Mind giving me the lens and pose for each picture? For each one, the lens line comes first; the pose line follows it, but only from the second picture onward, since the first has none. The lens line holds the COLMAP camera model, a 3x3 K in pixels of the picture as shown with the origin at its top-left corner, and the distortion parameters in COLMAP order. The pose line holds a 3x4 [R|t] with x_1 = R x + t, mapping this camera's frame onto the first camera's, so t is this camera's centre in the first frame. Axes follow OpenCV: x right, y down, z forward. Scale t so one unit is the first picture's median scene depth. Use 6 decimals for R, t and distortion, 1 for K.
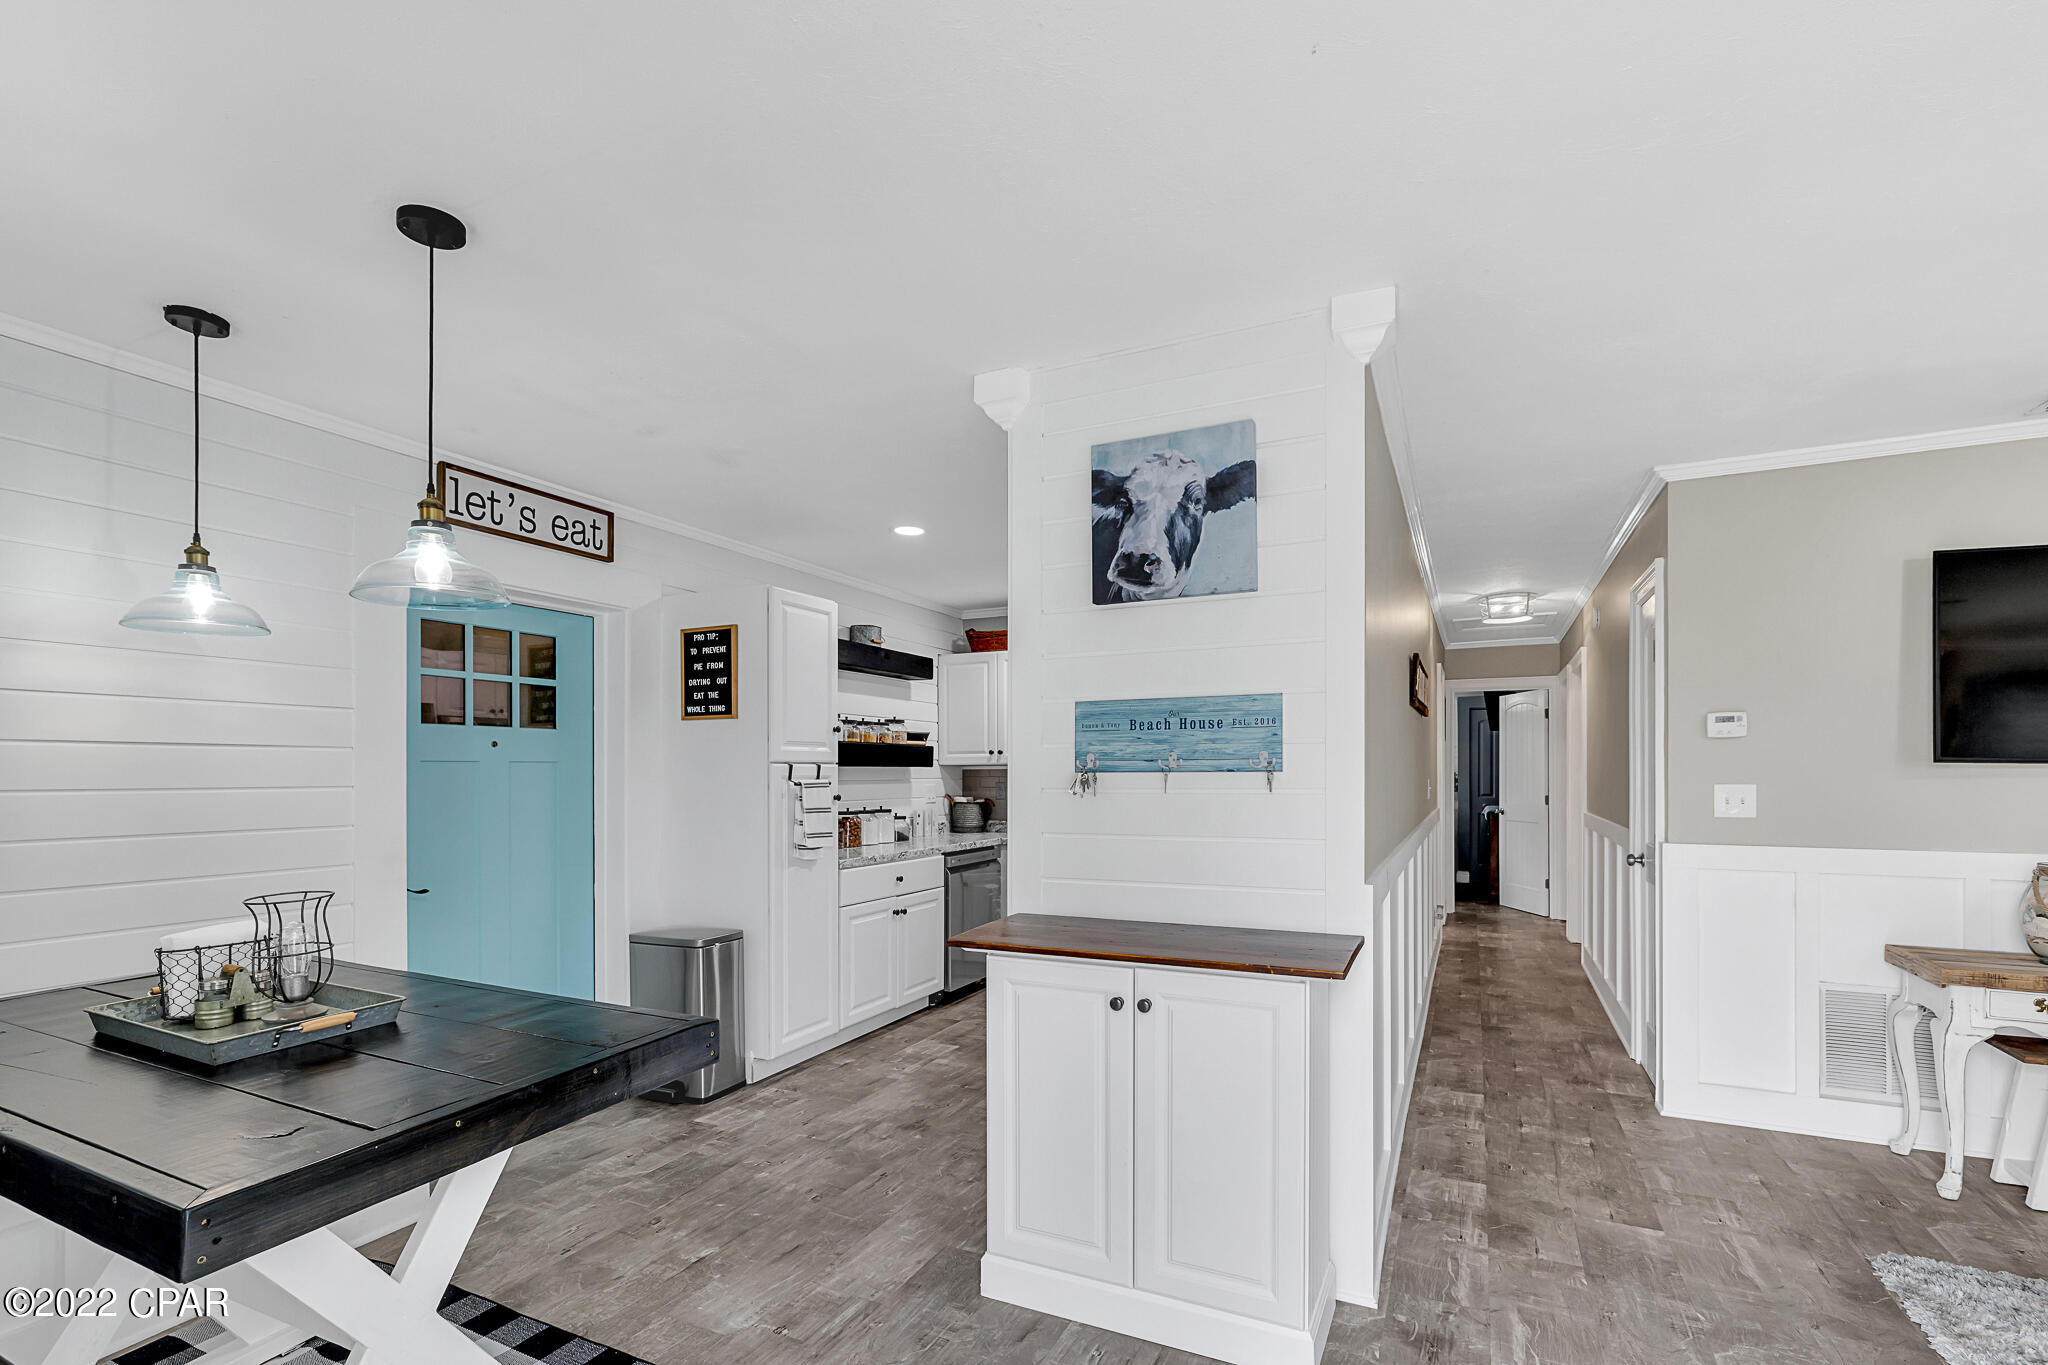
lens RADIAL K [[925.5, 0, 1092.5], [0, 925.5, 754.6], [0, 0, 1]] dist [-0.001219, -0.000032]
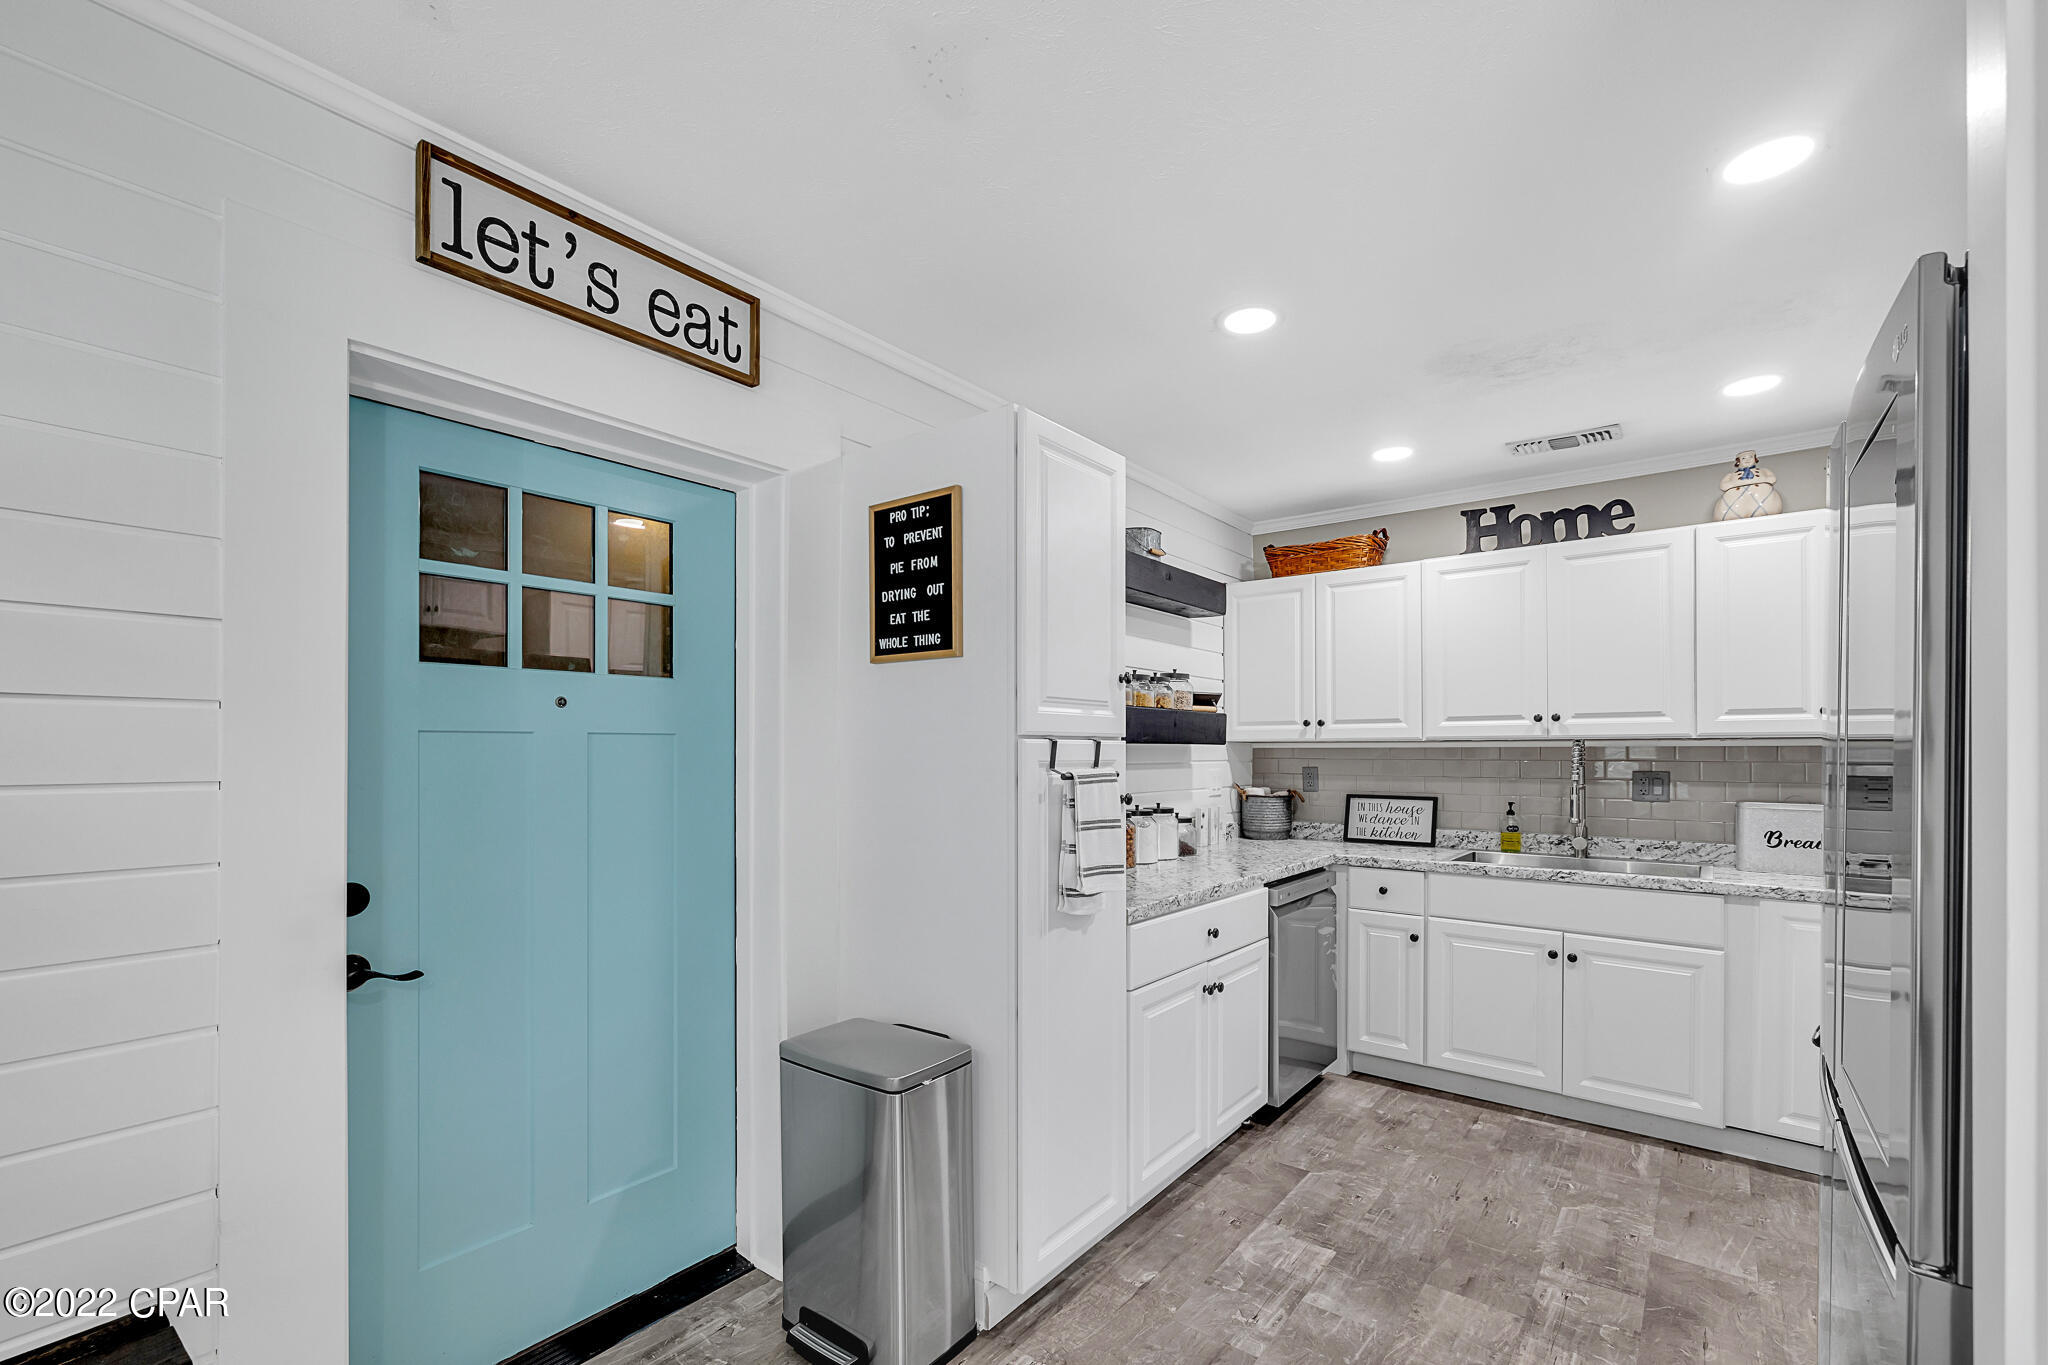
lens RADIAL K [[899.5, 0, 1033.2], [0, 899.5, 744.2], [0, 0, 1]] dist [-0.000158, -0.000152]
pose [[0.963300, 0.007868, -0.268312, -0.196574], [-0.003662, 0.999863, 0.016172, 0.004554], [0.268402, -0.014596, 0.963196, 0.489870]]
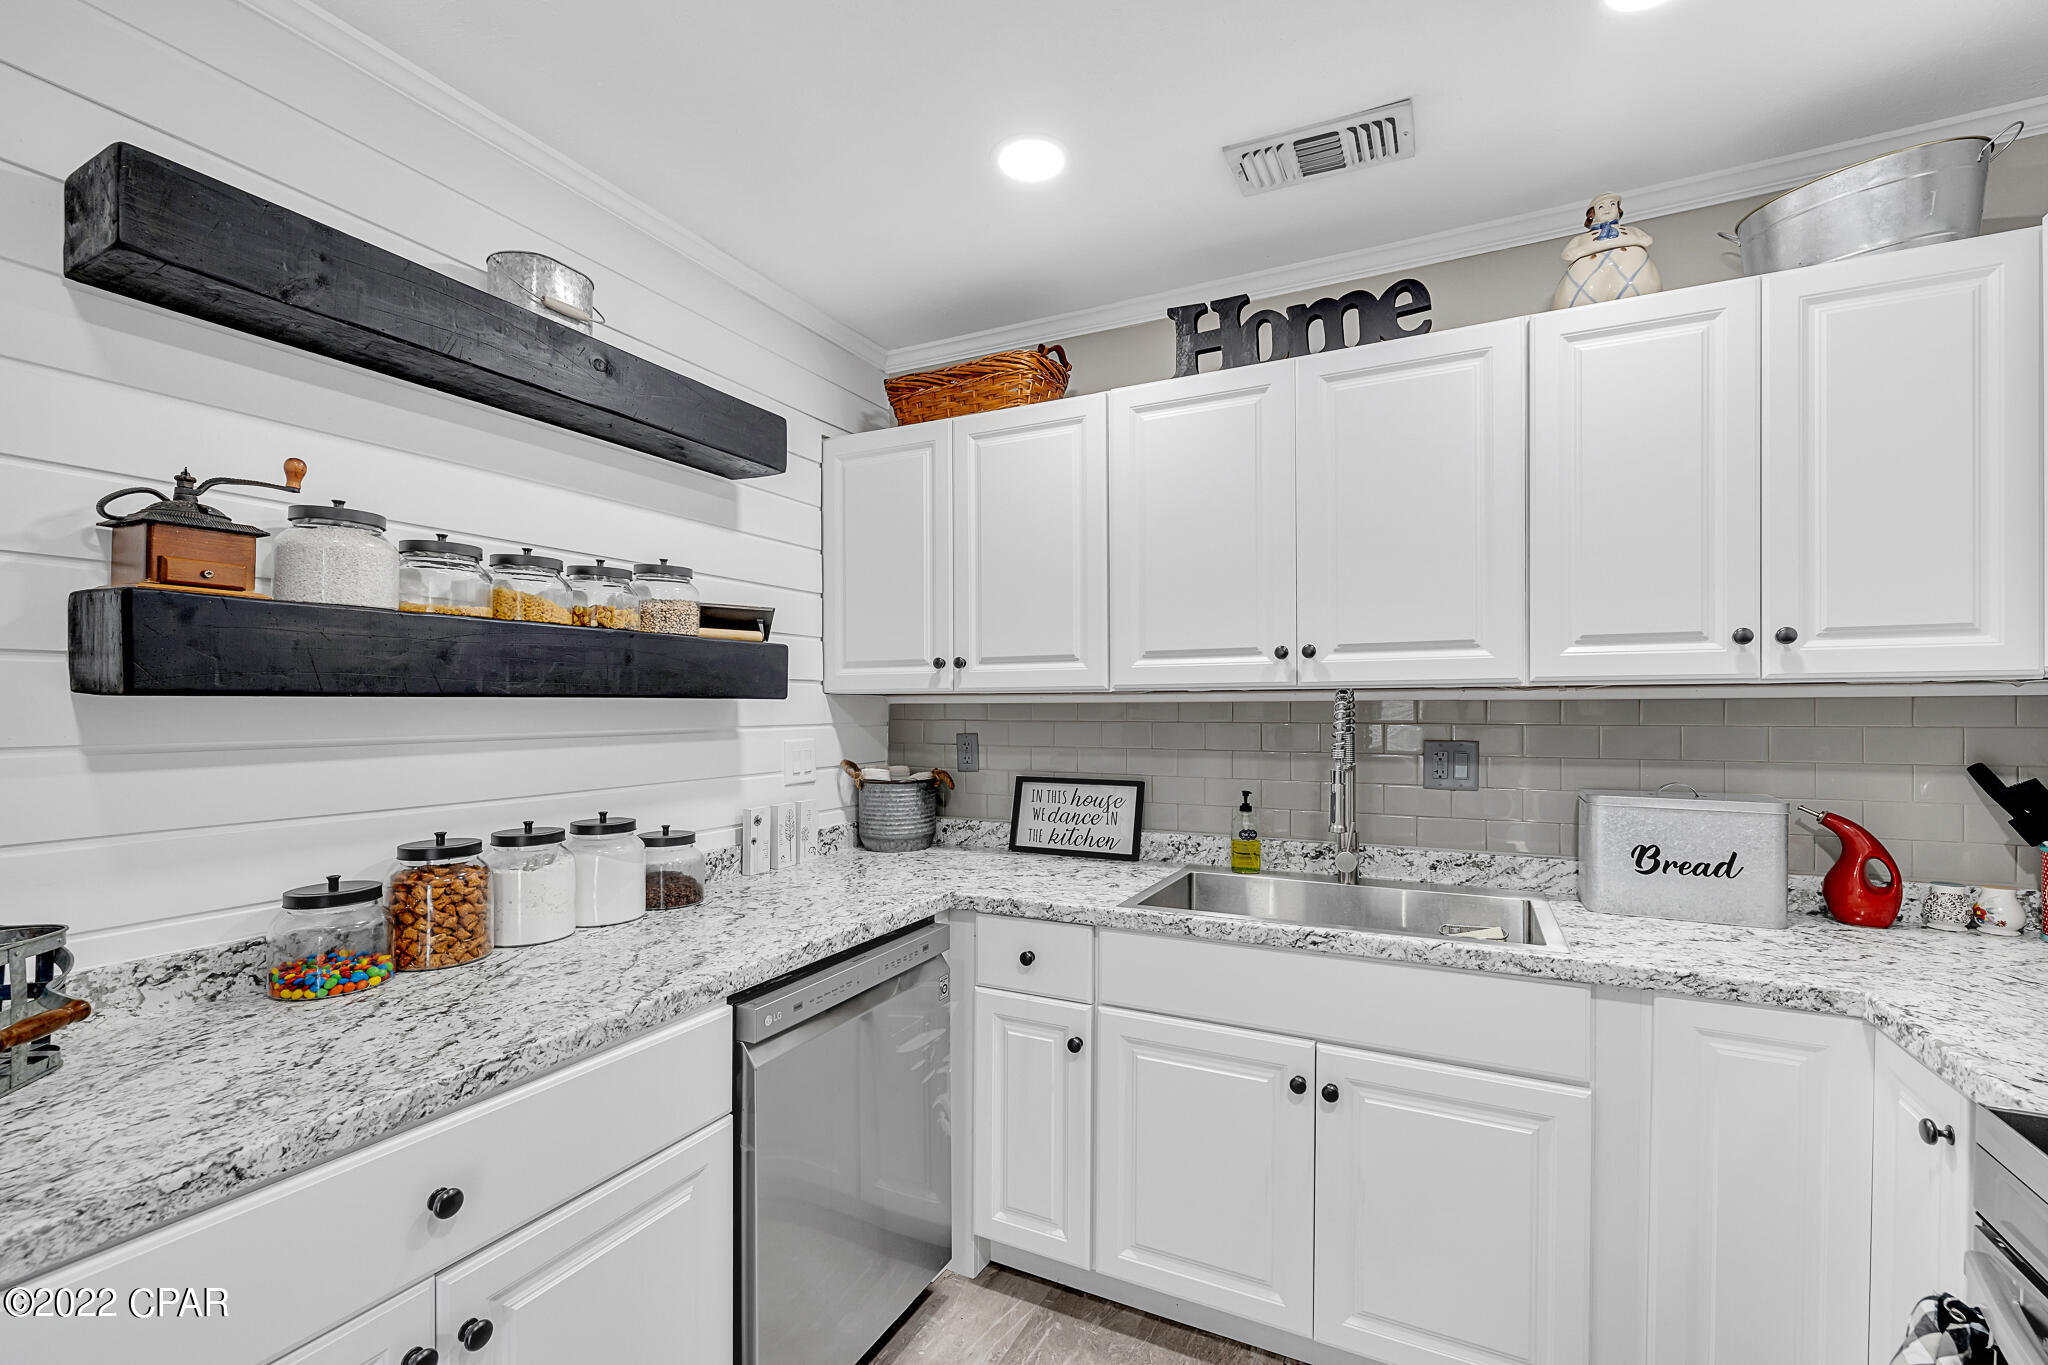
lens RADIAL K [[889.8, 0, 1038.0], [0, 889.8, 705.4], [0, 0, 1]] dist [0.000126, -0.000183]
pose [[0.997474, 0.007331, -0.070660, -0.060461], [-0.005737, 0.999725, 0.022735, 0.010865], [0.070807, -0.022272, 0.997241, 0.949941]]
